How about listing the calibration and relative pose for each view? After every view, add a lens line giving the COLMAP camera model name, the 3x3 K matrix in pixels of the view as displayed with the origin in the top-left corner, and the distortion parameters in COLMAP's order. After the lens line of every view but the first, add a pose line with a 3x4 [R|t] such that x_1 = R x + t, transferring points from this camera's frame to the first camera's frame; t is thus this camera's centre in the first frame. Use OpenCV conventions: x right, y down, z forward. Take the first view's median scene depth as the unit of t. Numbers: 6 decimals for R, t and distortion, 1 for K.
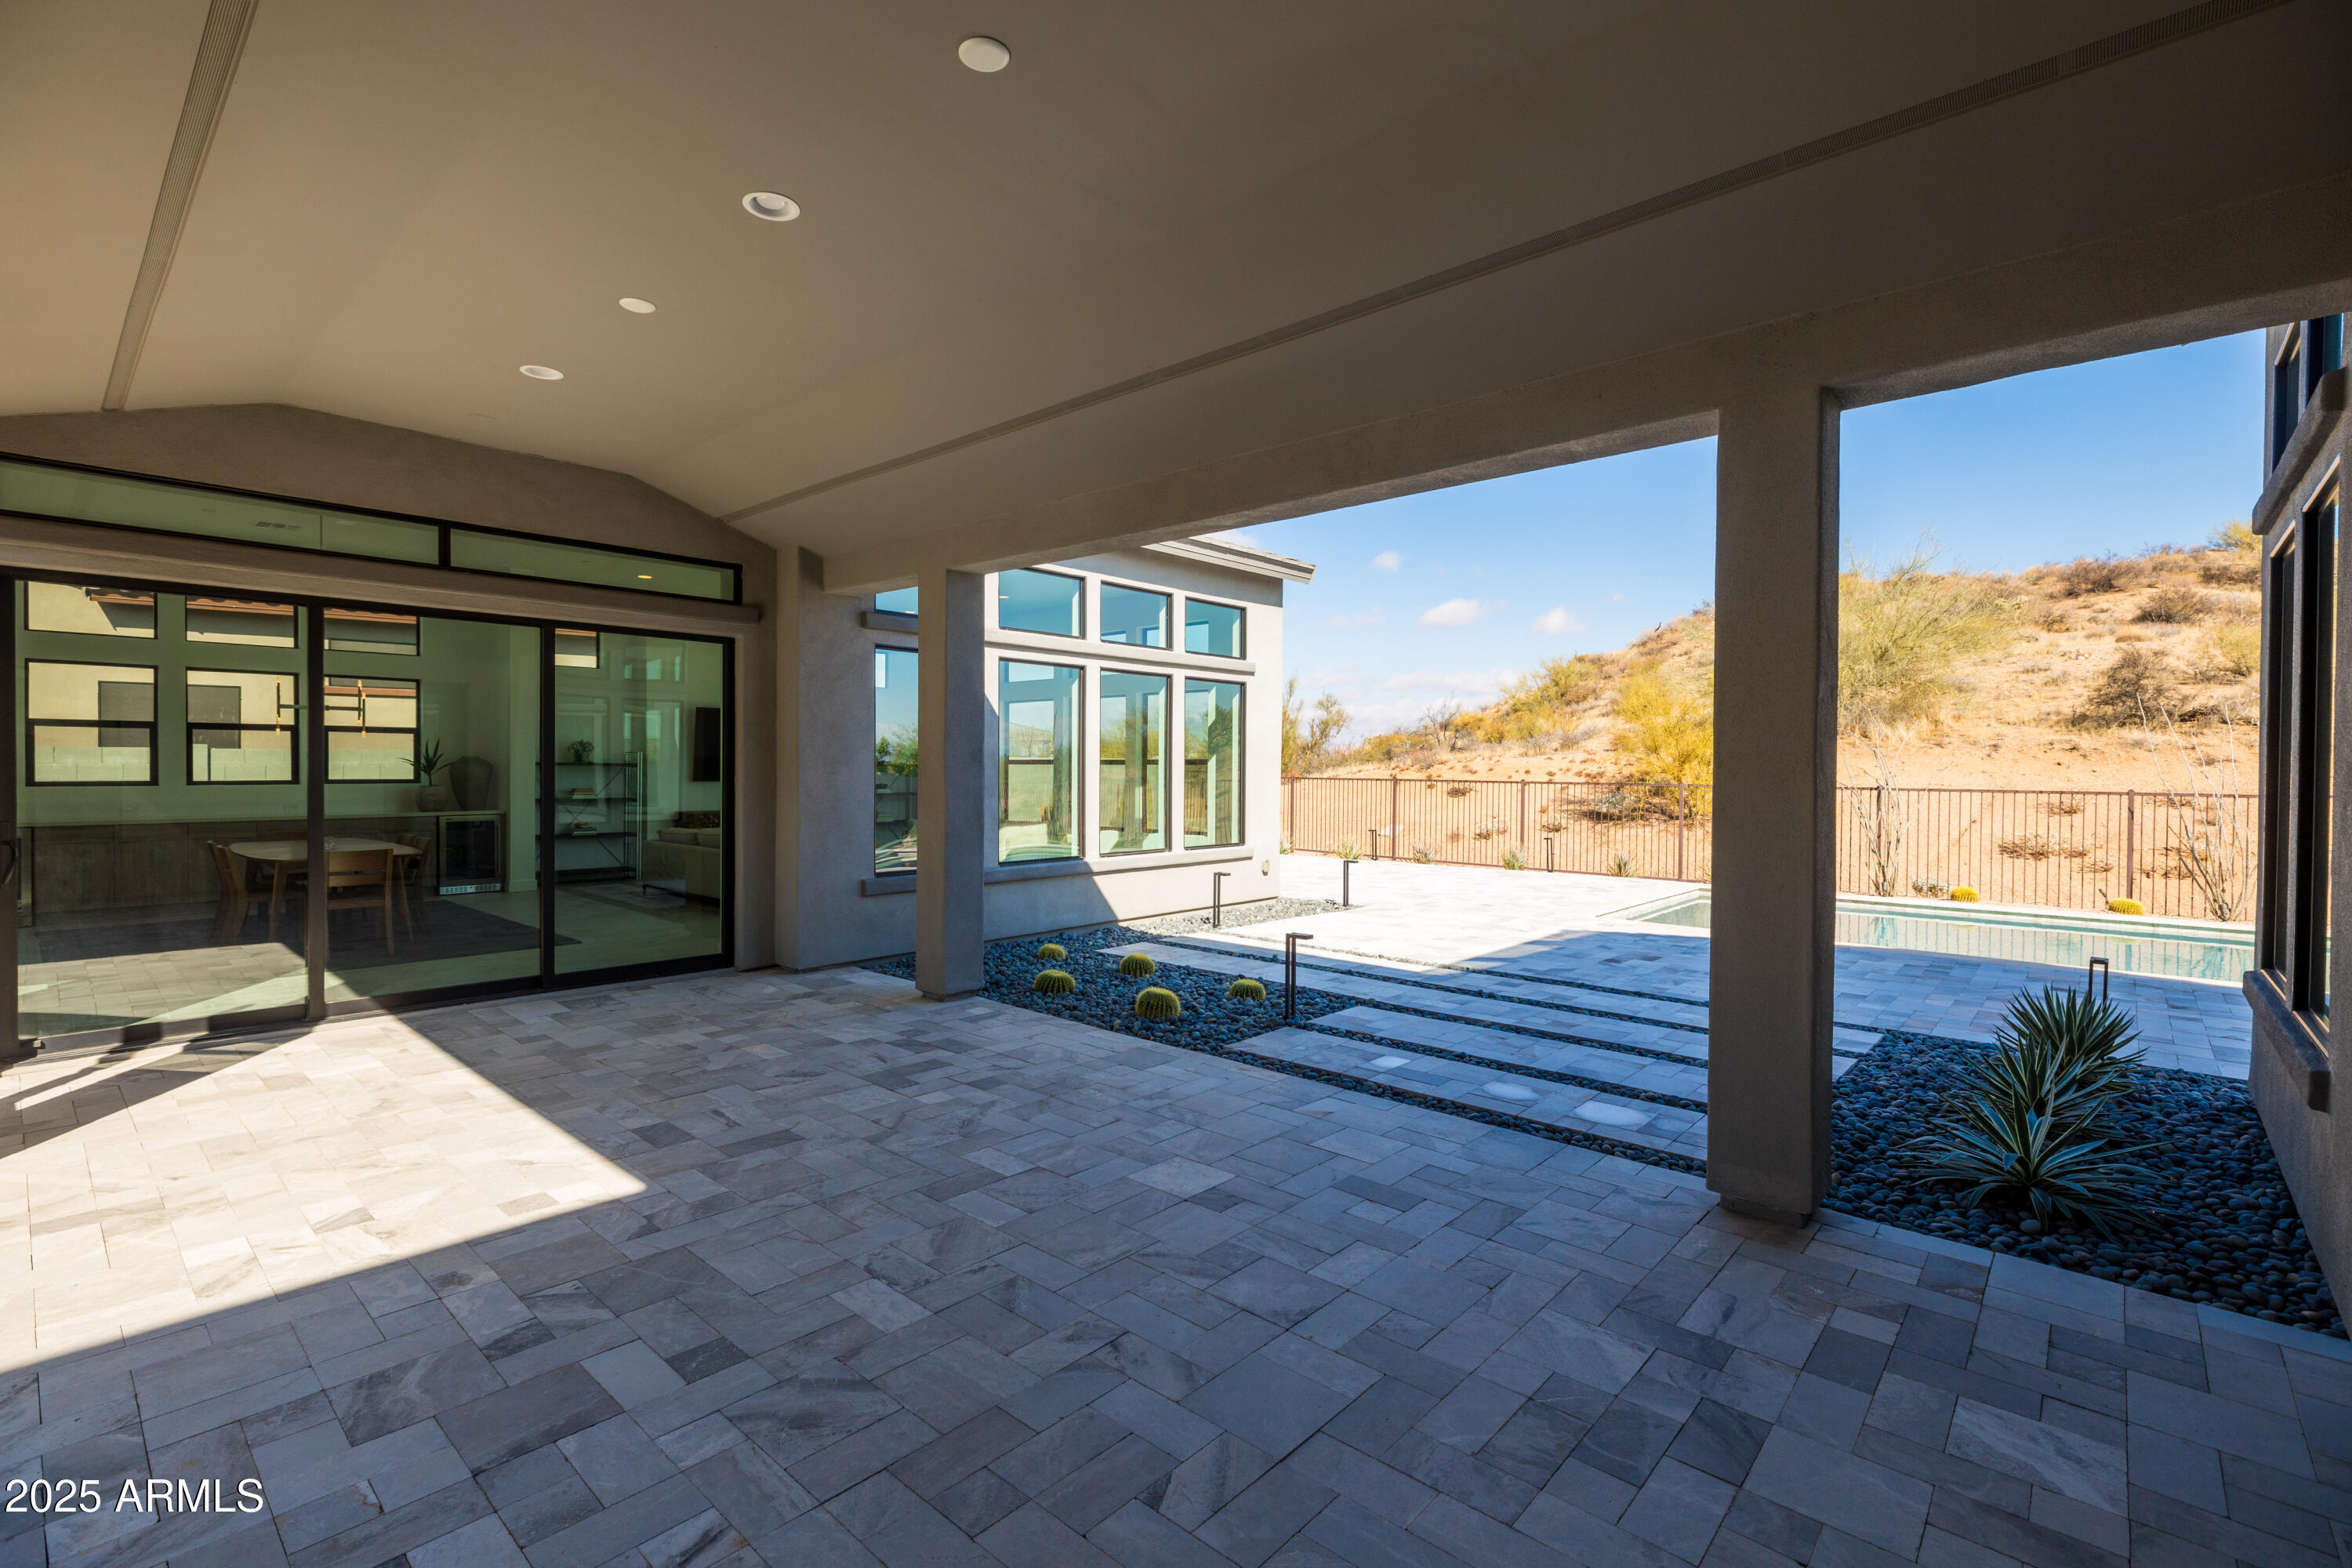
lens RADIAL K [[1050.5, 0, 1155.6], [0, 1050.5, 789.2], [0, 0, 1]] dist [0.005850, -0.001713]
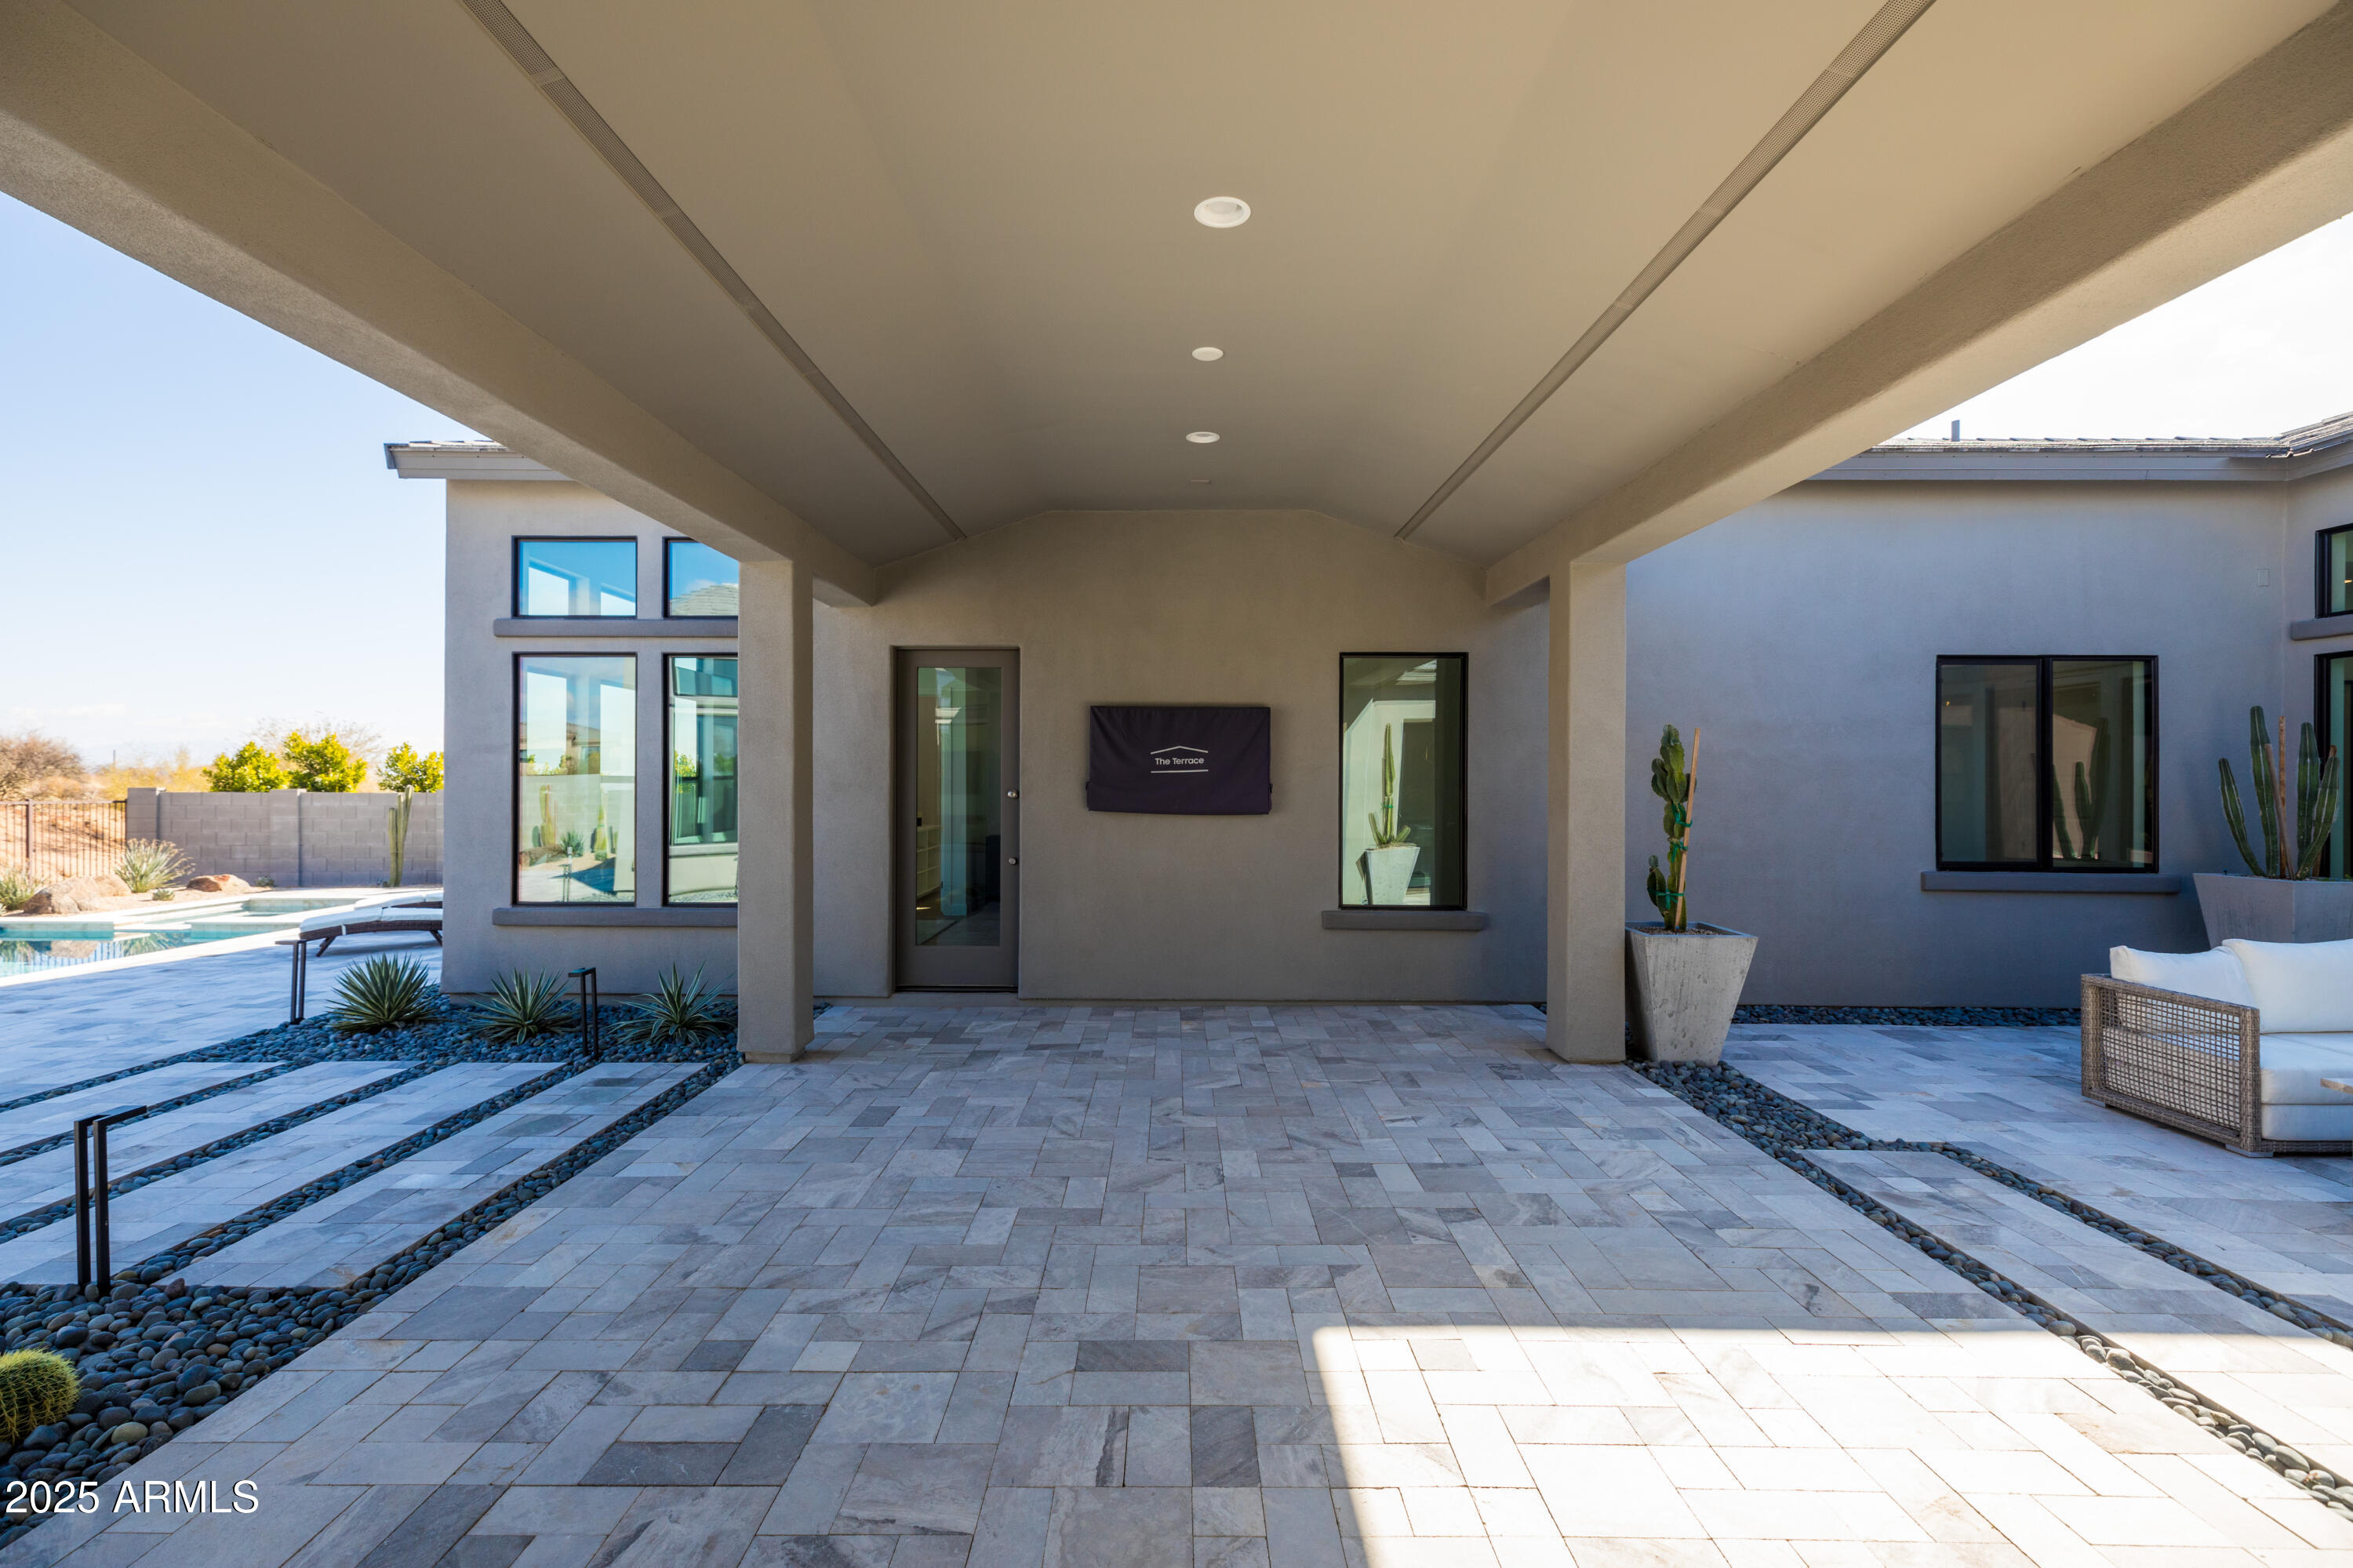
lens RADIAL K [[1050.9, 0, 1146.7], [0, 1050.9, 777.3], [0, 0, 1]] dist [0.005850, -0.001713]
pose [[-0.657676, -0.006718, 0.753271, -0.342330], [0.006291, 0.999876, 0.014410, -0.018603], [-0.753275, 0.014216, -0.657552, 0.551340]]
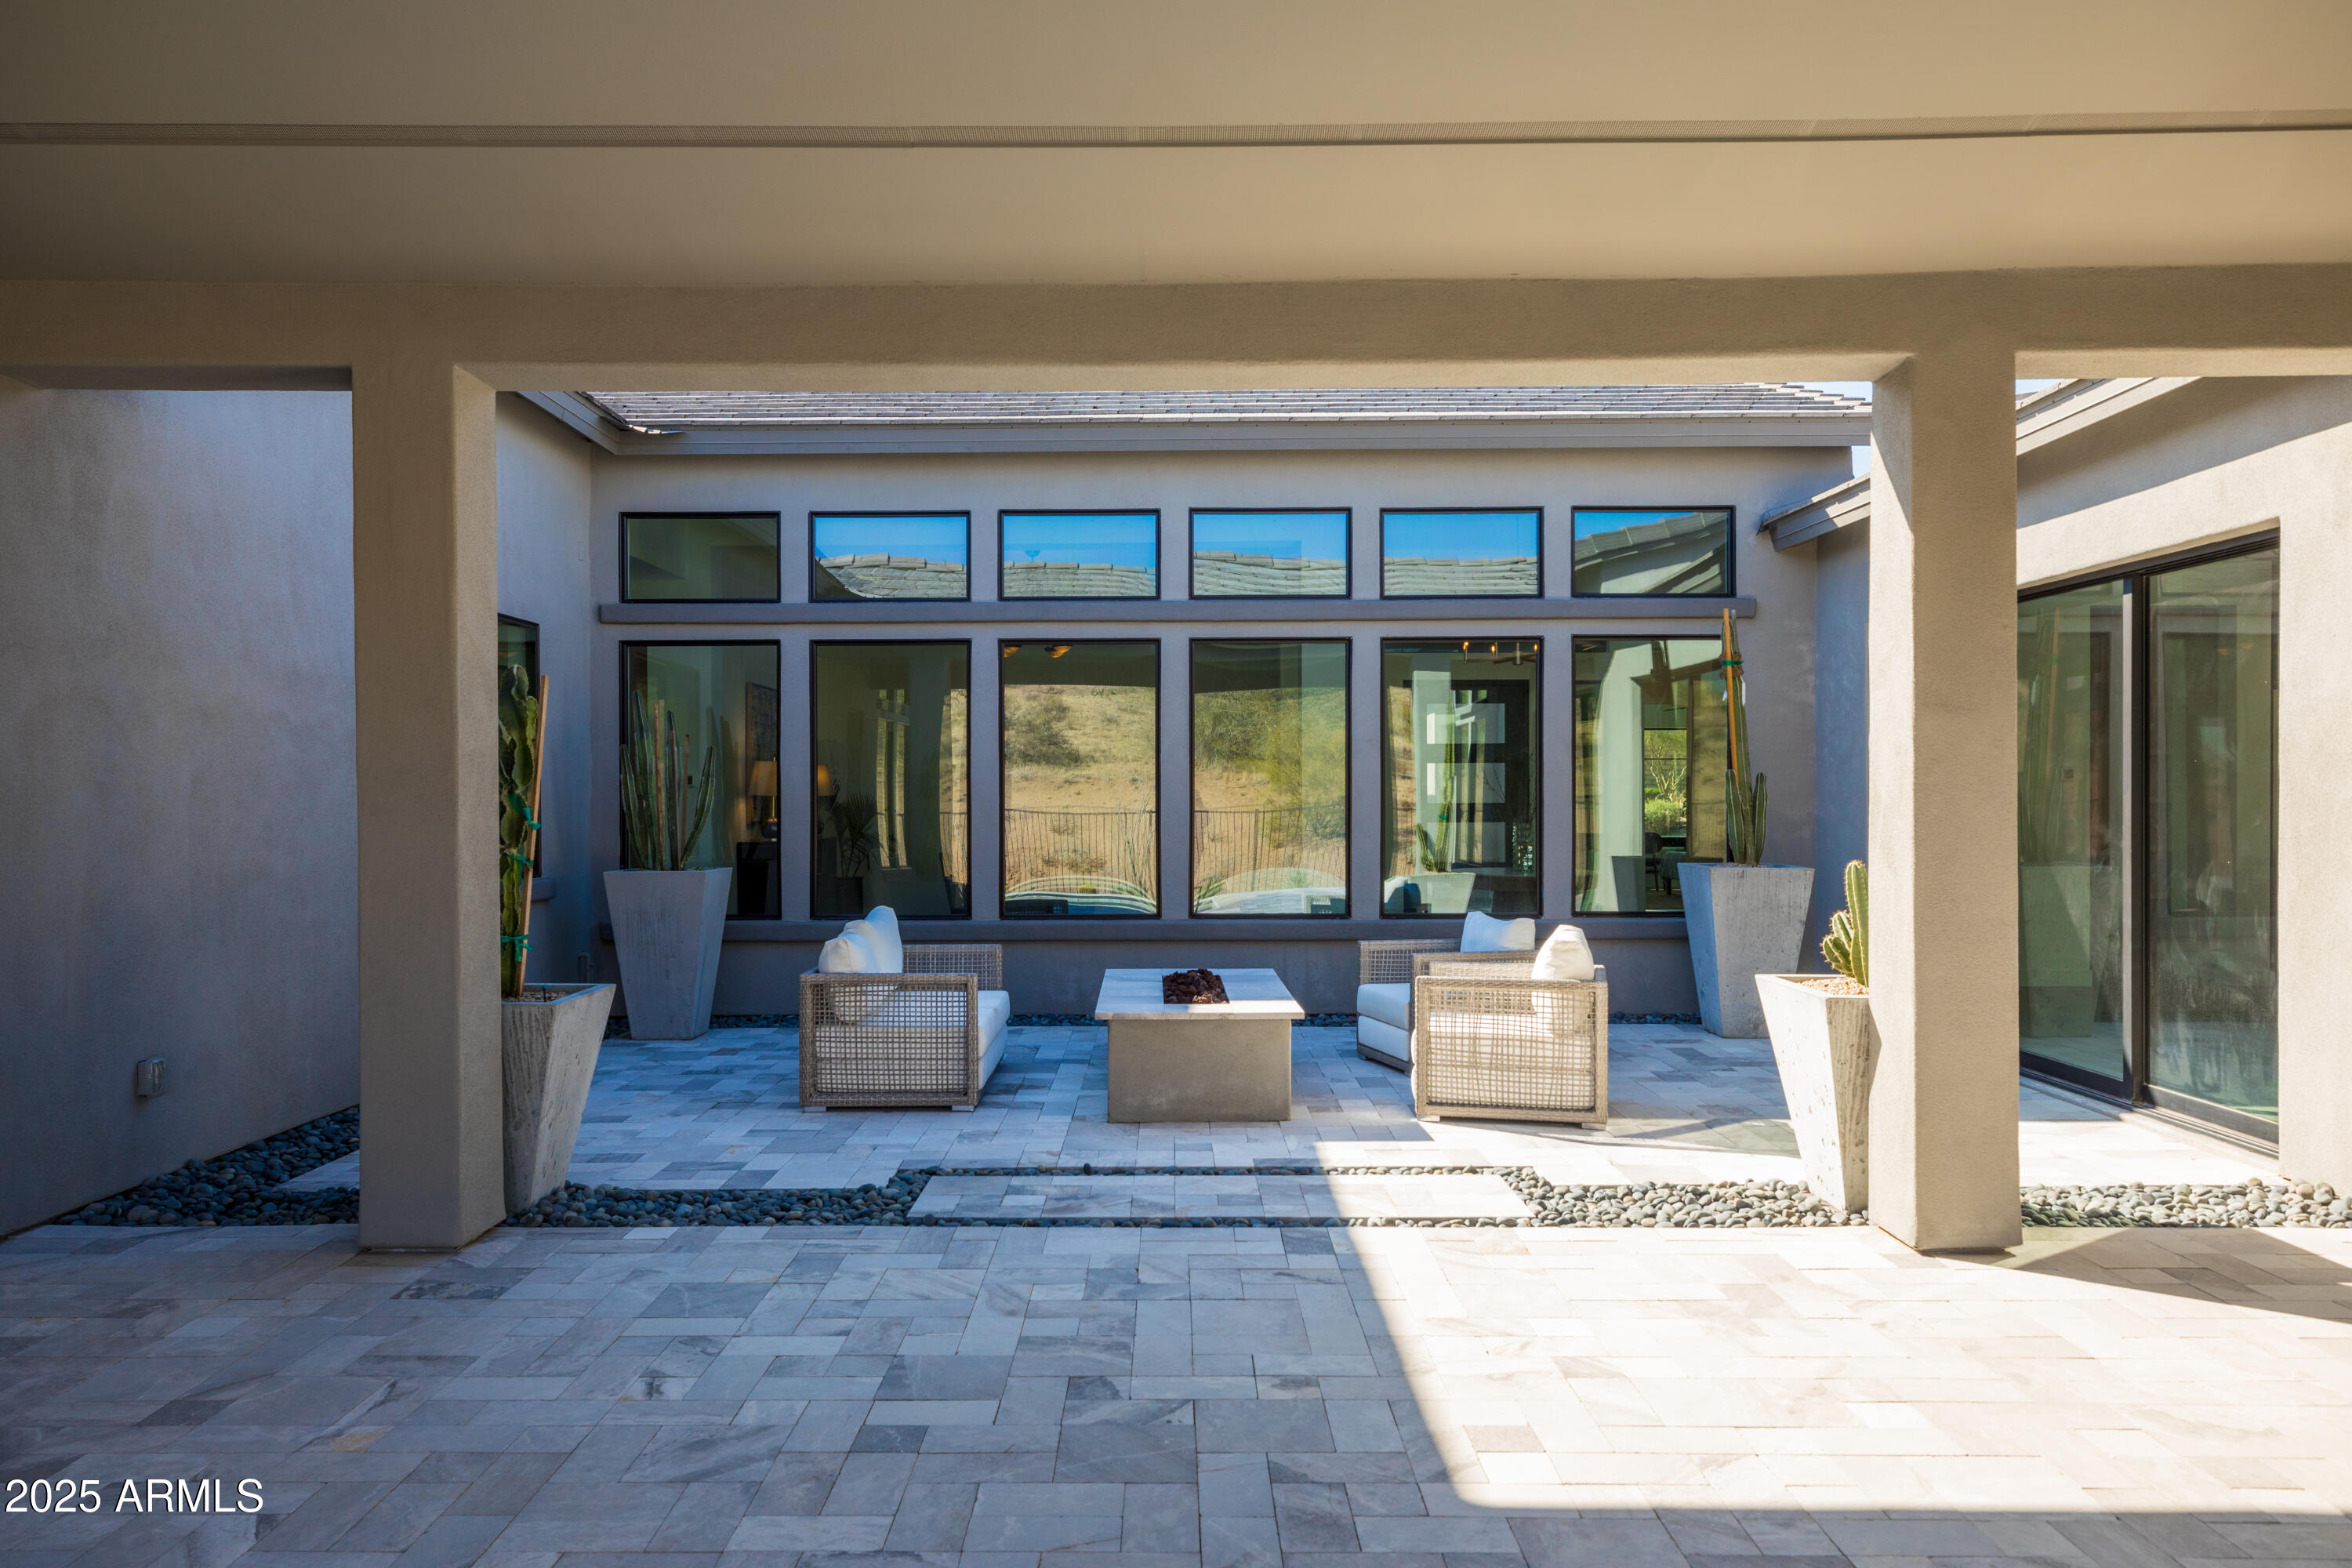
lens RADIAL K [[1639.4, 0, 1167.2], [0, 1639.4, 789.4], [0, 0, 1]] dist [0.010404, 0.002358]
pose [[-0.741667, -0.007059, -0.670732, 0.079957], [-0.015752, 0.999852, 0.006895, -0.003902], [0.670584, 0.015679, -0.741668, 0.525774]]
